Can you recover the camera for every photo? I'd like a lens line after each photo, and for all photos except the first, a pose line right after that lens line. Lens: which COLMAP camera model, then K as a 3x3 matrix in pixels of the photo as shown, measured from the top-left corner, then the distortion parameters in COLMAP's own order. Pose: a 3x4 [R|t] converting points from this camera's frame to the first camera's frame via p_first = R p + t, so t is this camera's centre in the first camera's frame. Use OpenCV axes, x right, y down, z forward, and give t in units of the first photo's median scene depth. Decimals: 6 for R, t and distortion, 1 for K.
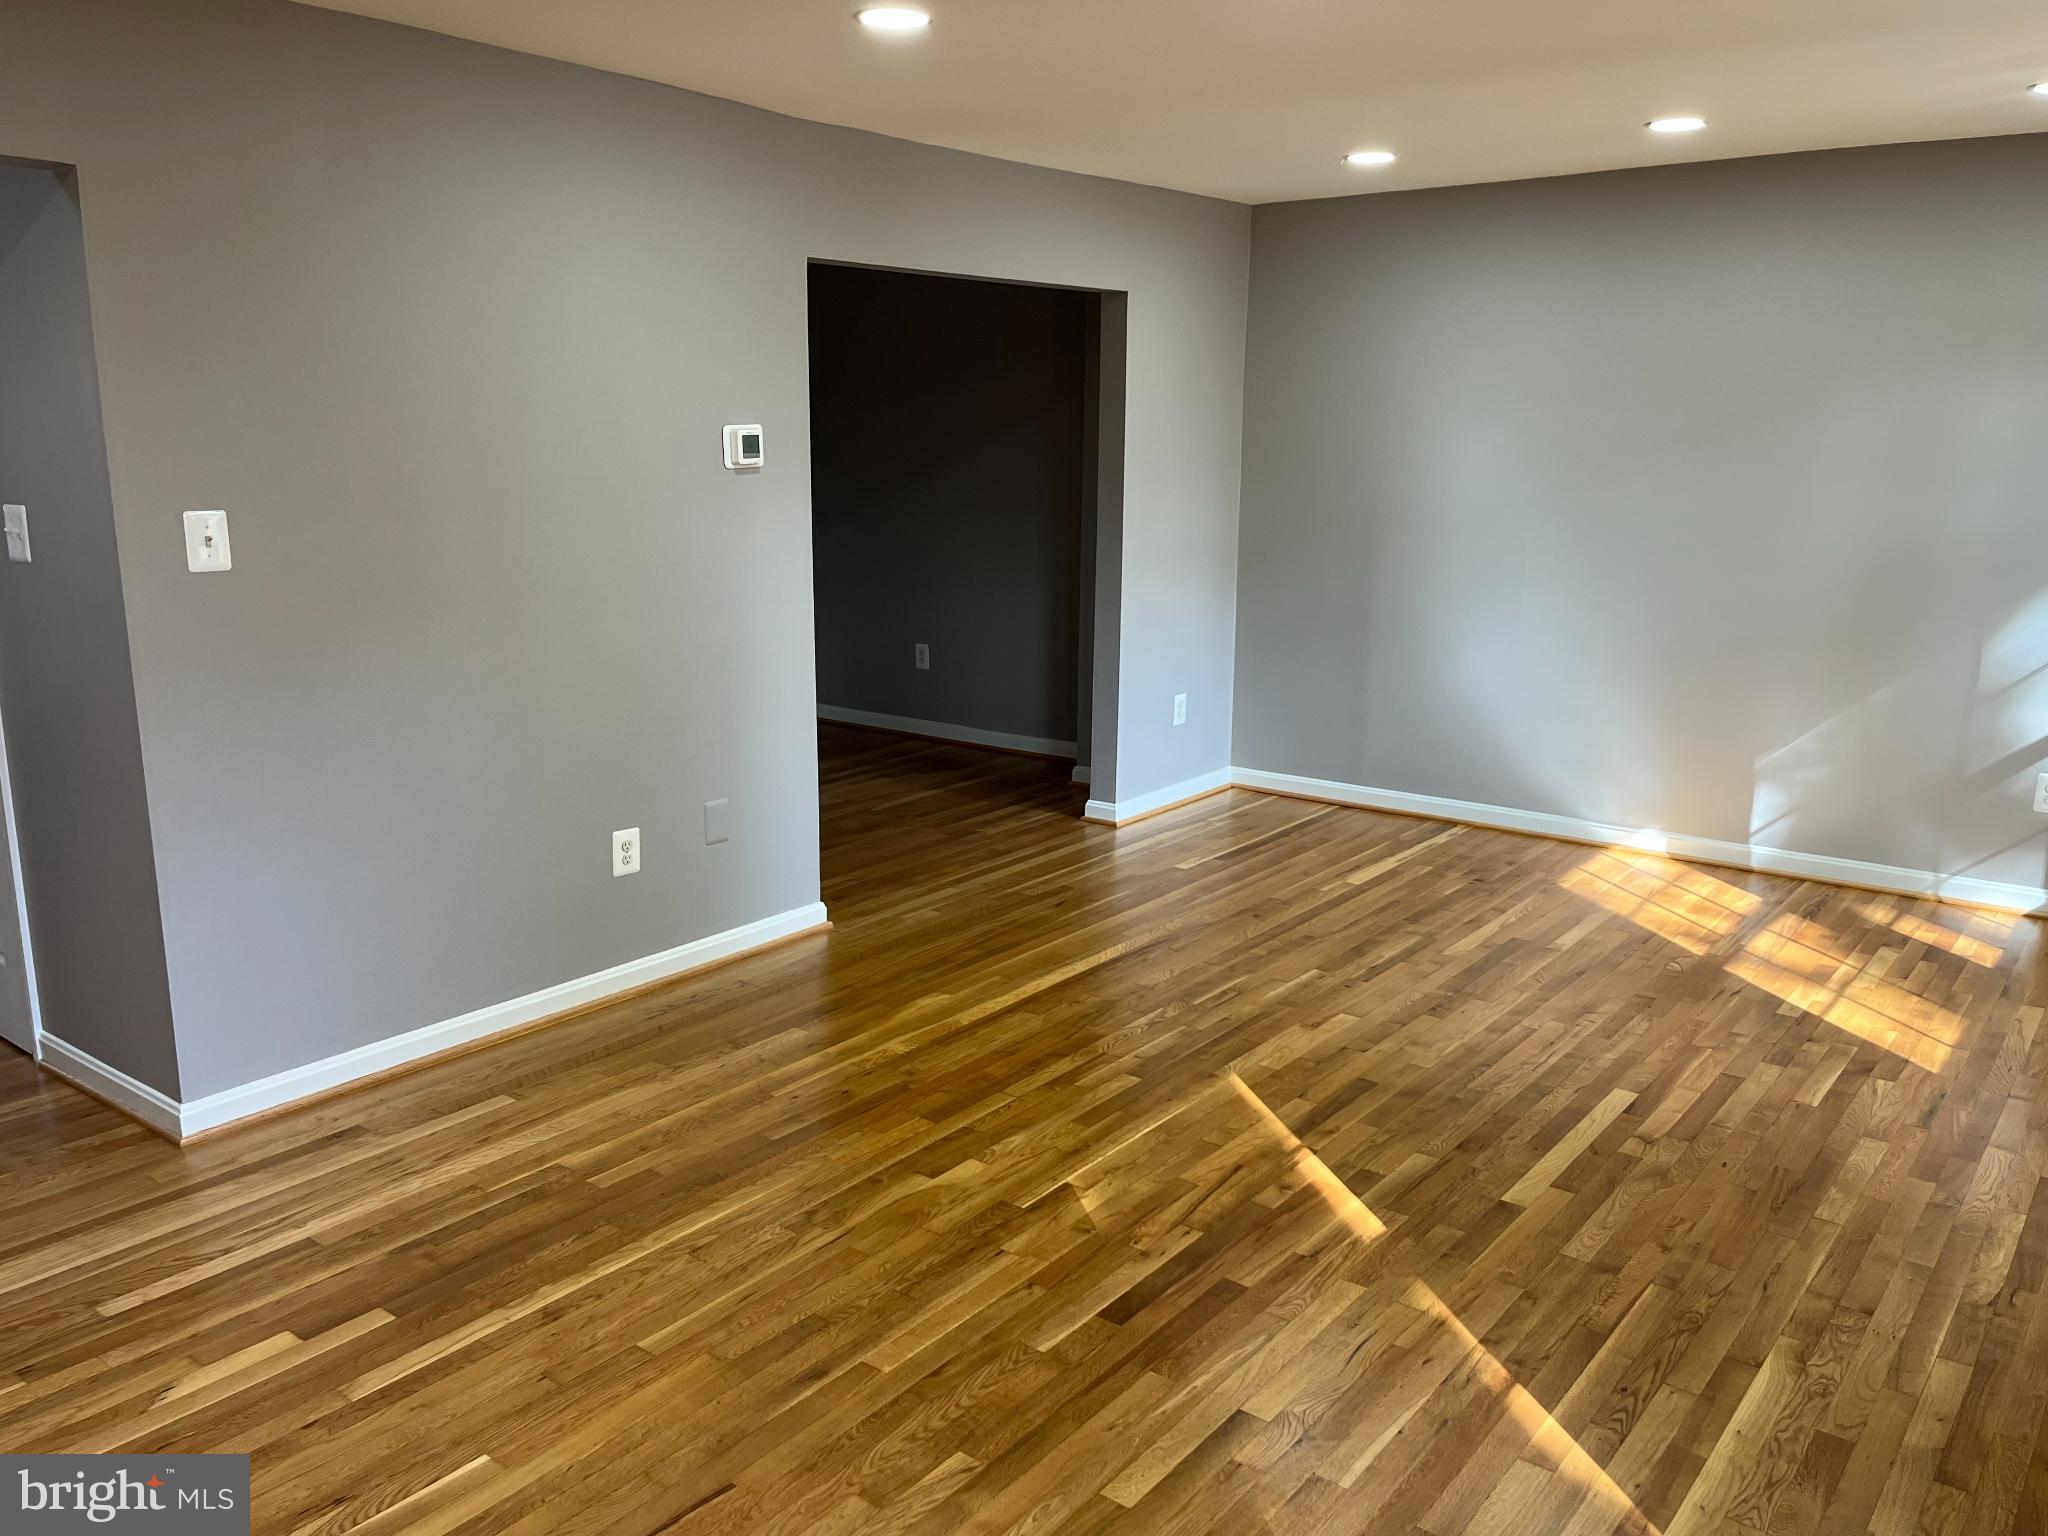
lens RADIAL K [[1551.0, 0, 1017.0], [0, 1551.0, 773.0], [0, 0, 1]] dist [0.061645, -0.083824]
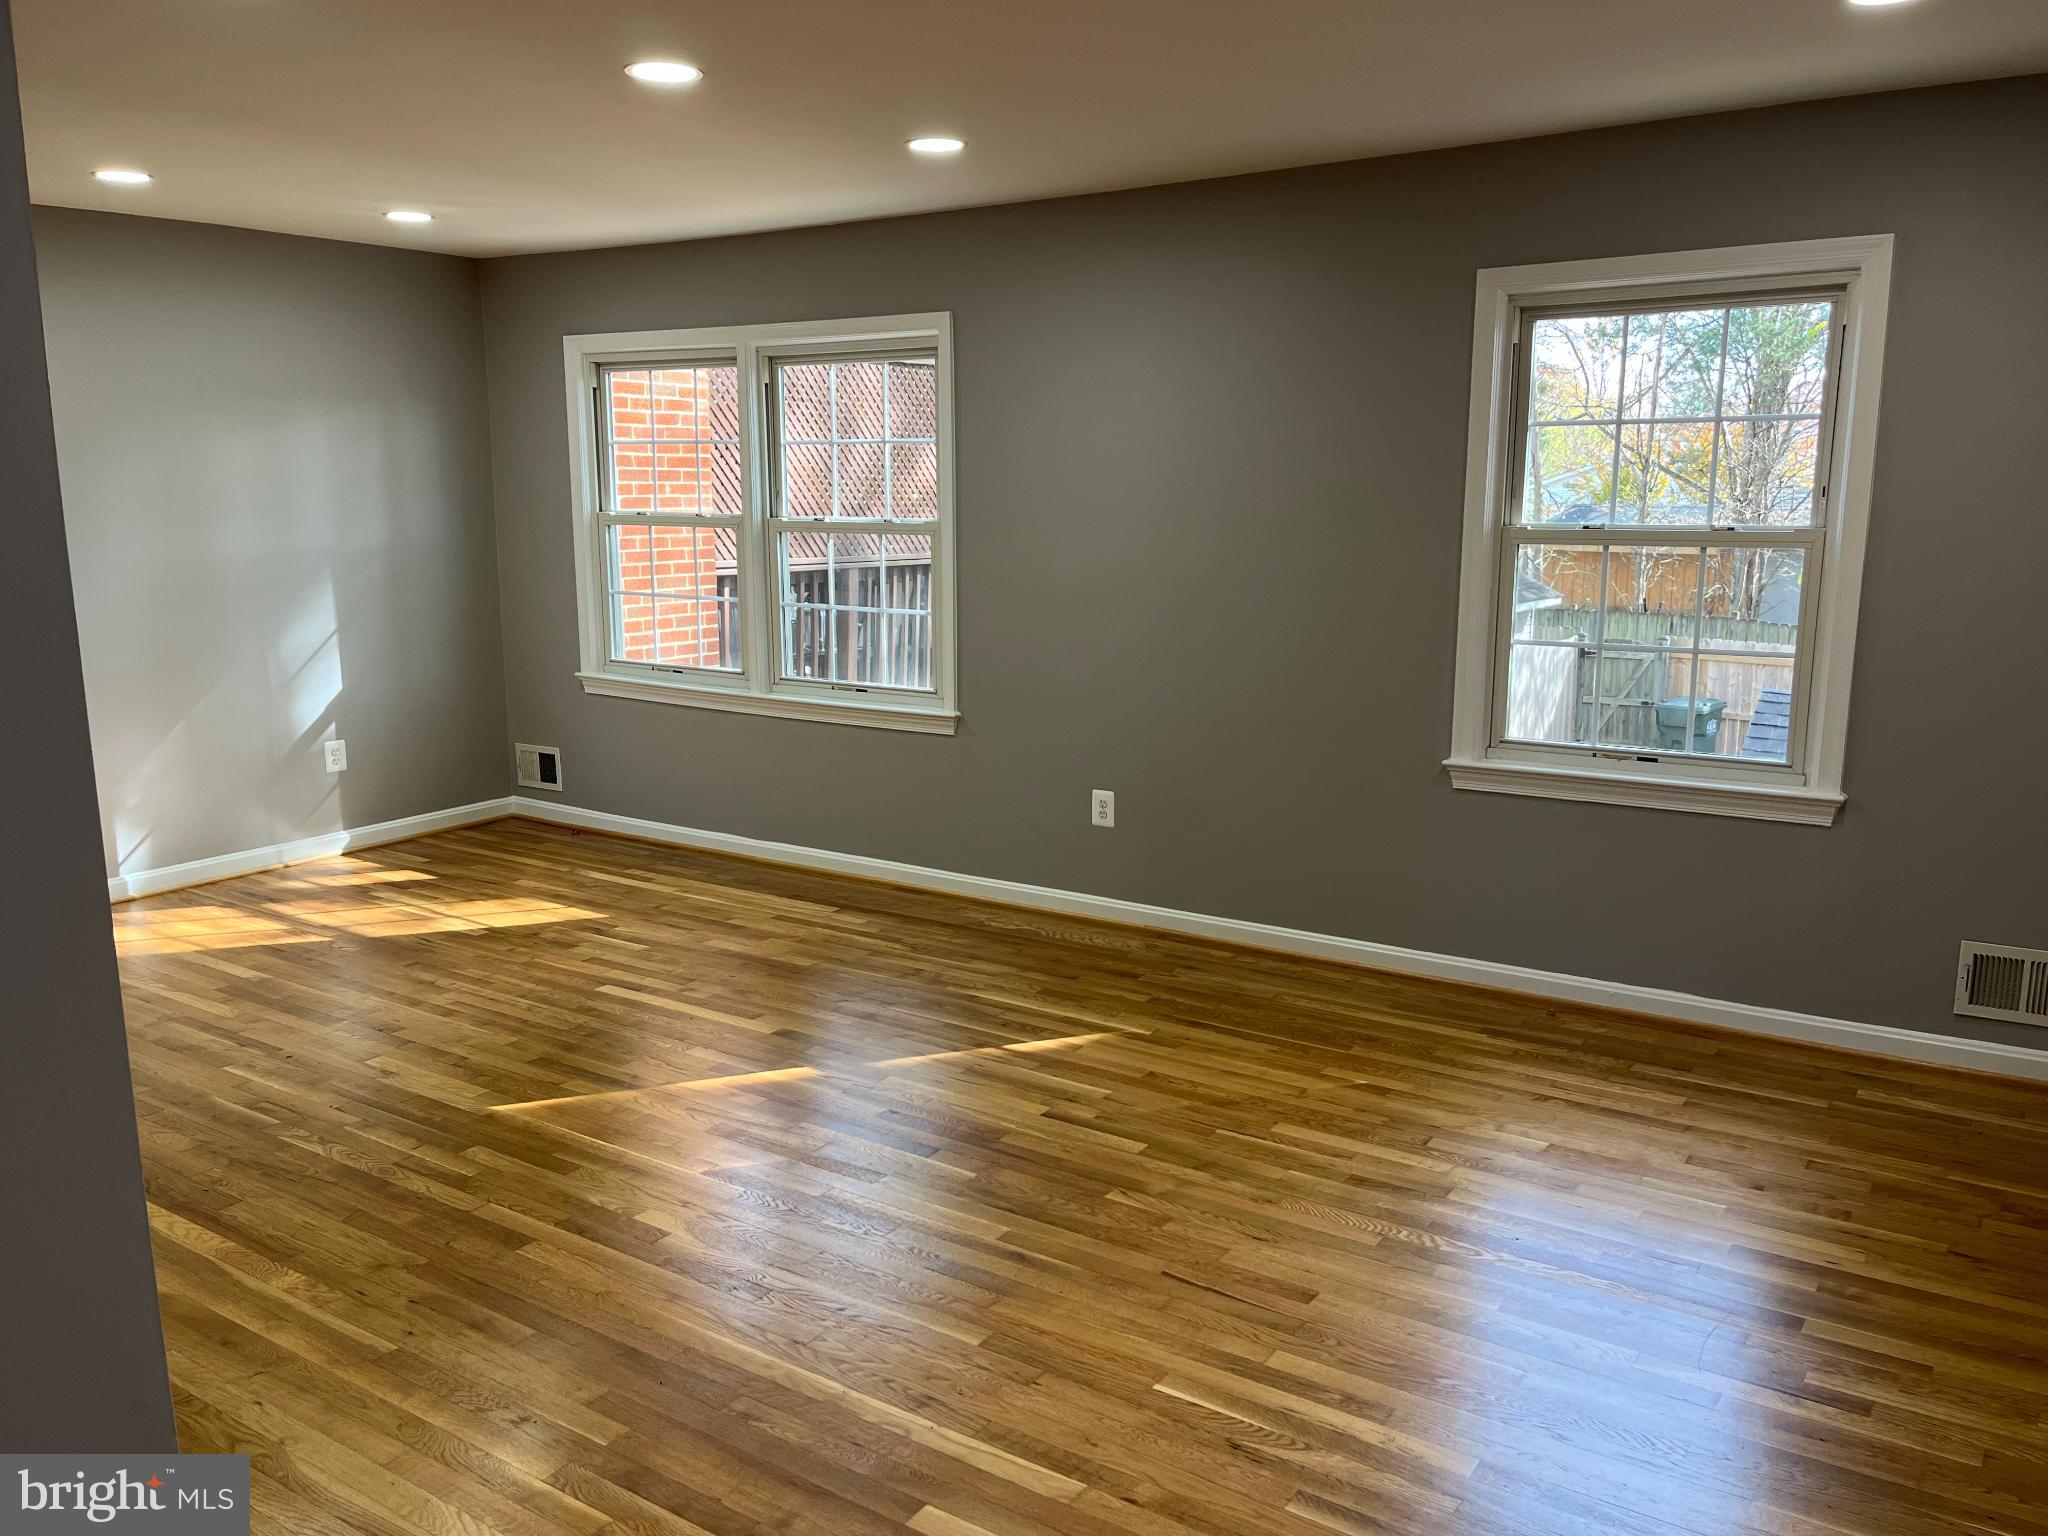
lens RADIAL K [[1551.0, 0, 1026.5], [0, 1551.0, 768.3], [0, 0, 1]] dist [0.061645, -0.083824]
pose [[-0.042416, -0.192981, 0.980285, -0.870835], [0.221999, 0.954820, 0.197574, -0.147248], [-0.974124, 0.226003, 0.002342, 0.639950]]
